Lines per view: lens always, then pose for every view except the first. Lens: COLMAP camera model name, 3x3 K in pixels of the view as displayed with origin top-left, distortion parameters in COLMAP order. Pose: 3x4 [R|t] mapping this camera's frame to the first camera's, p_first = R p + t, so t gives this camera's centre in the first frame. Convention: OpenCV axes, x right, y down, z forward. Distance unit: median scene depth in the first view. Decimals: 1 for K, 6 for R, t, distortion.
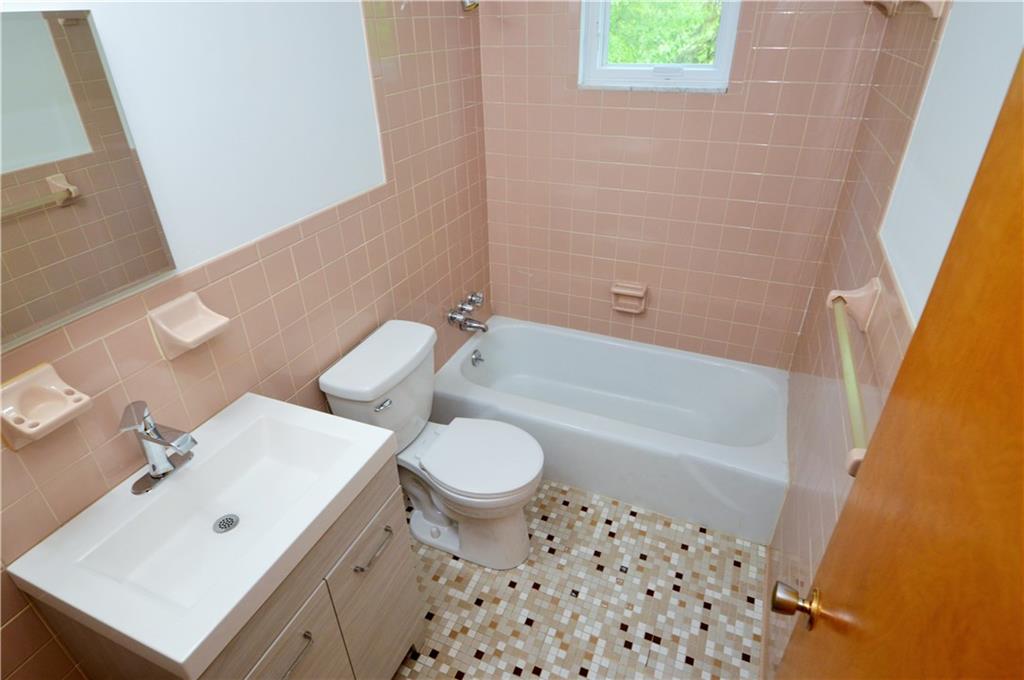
lens RADIAL K [[559.3, 0, 518.3], [0, 559.3, 321.1], [0, 0, 1]] dist [0.023831, -0.031466]
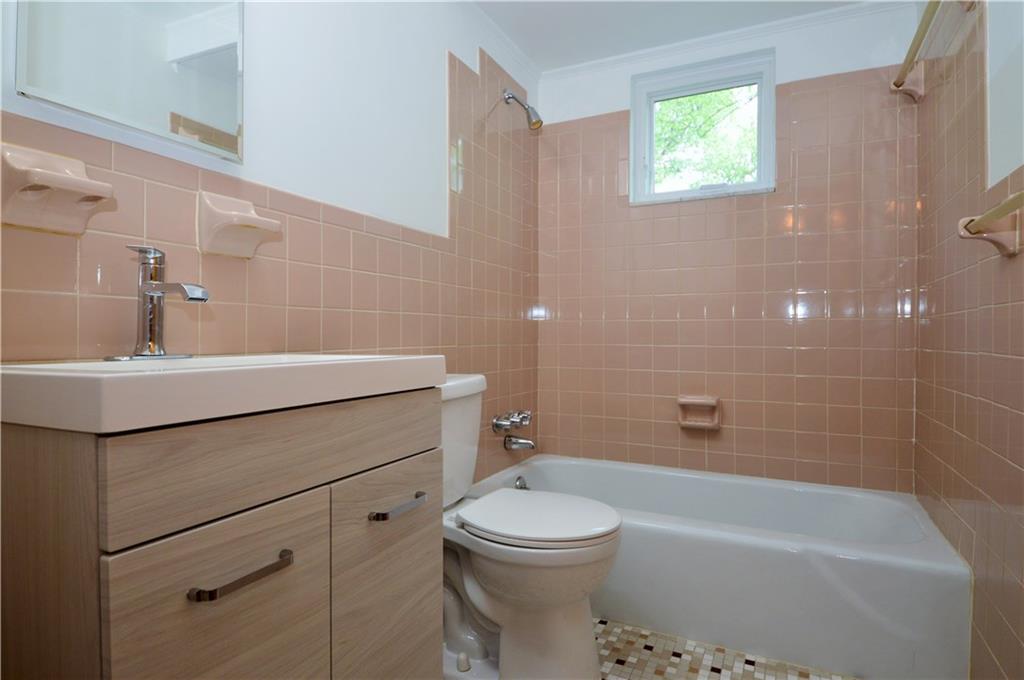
lens RADIAL K [[559.3, 0, 513.8], [0, 559.3, 337.1], [0, 0, 1]] dist [0.023831, -0.031466]
pose [[0.998330, 0.016447, -0.055383, -0.051183], [-0.041961, 0.865354, -0.499401, 0.348979], [0.039713, 0.500890, 0.864599, 0.192918]]
